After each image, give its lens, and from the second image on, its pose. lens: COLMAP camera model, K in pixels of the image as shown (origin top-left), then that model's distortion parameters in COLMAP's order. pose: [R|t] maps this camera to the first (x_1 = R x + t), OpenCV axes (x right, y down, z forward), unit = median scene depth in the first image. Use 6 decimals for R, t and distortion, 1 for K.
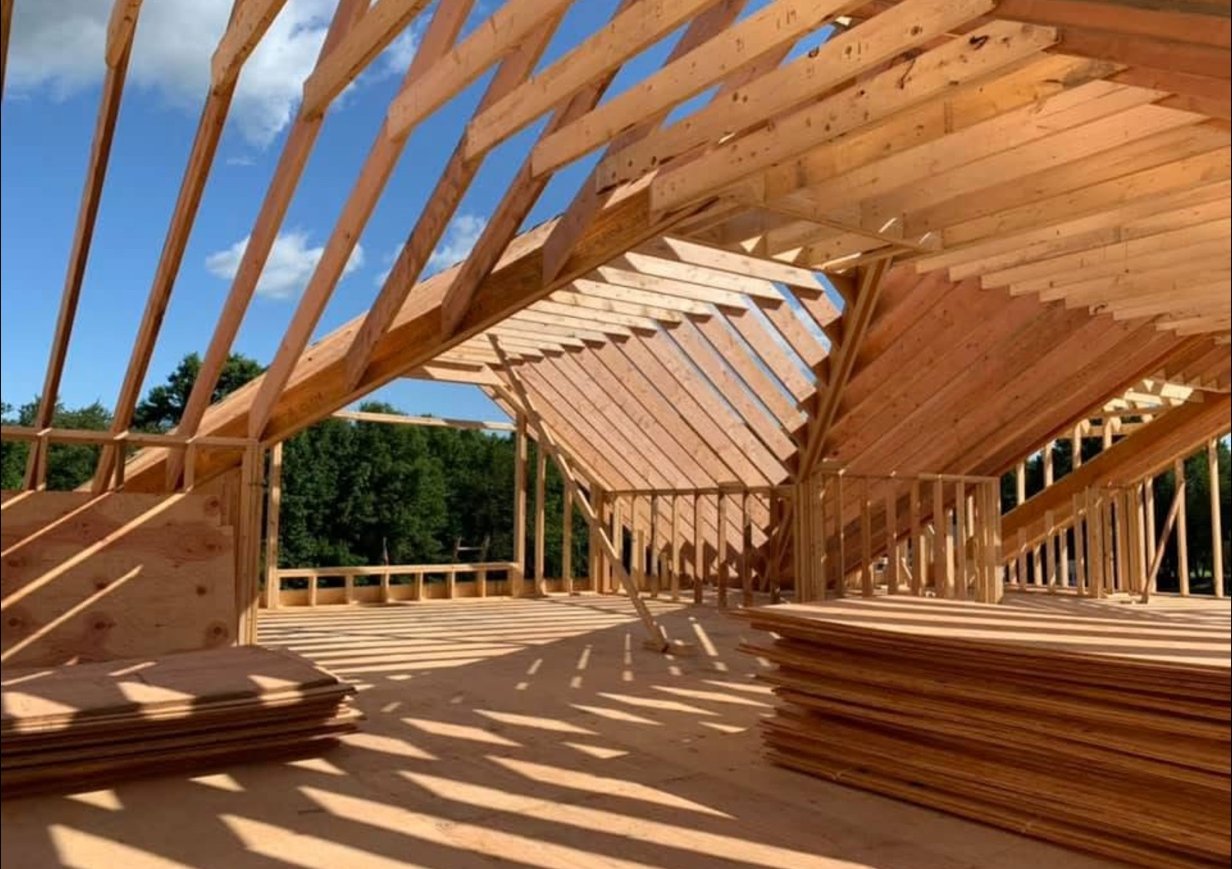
lens RADIAL K [[956.2, 0, 616.0], [0, 956.2, 434.5], [0, 0, 1]] dist [0.060133, -0.062958]
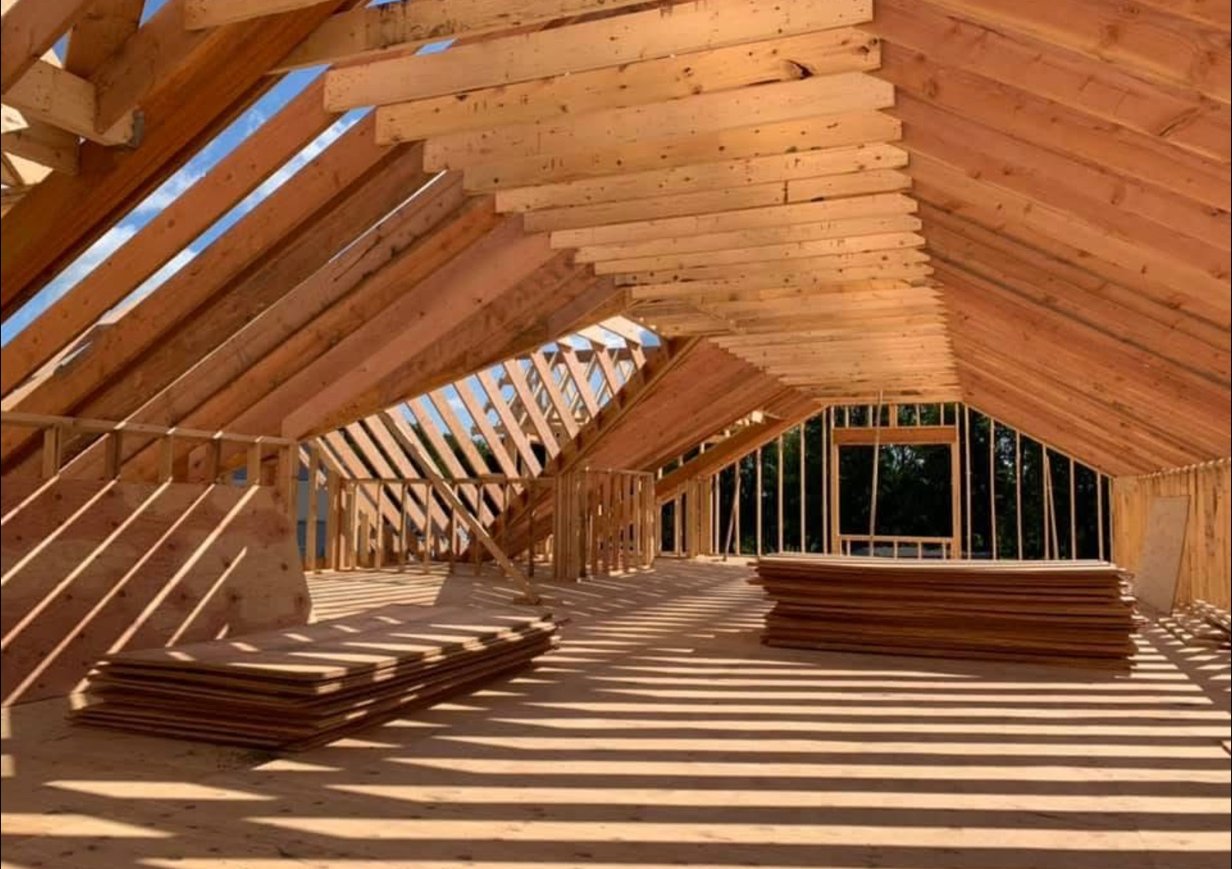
lens RADIAL K [[956.2, 0, 616.0], [0, 956.2, 434.5], [0, 0, 1]] dist [0.060133, -0.062958]
pose [[0.840344, 0.039228, 0.540632, -0.712194], [-0.050241, 0.998721, 0.005627, -0.028906], [-0.539720, -0.031891, 0.841241, -0.213336]]
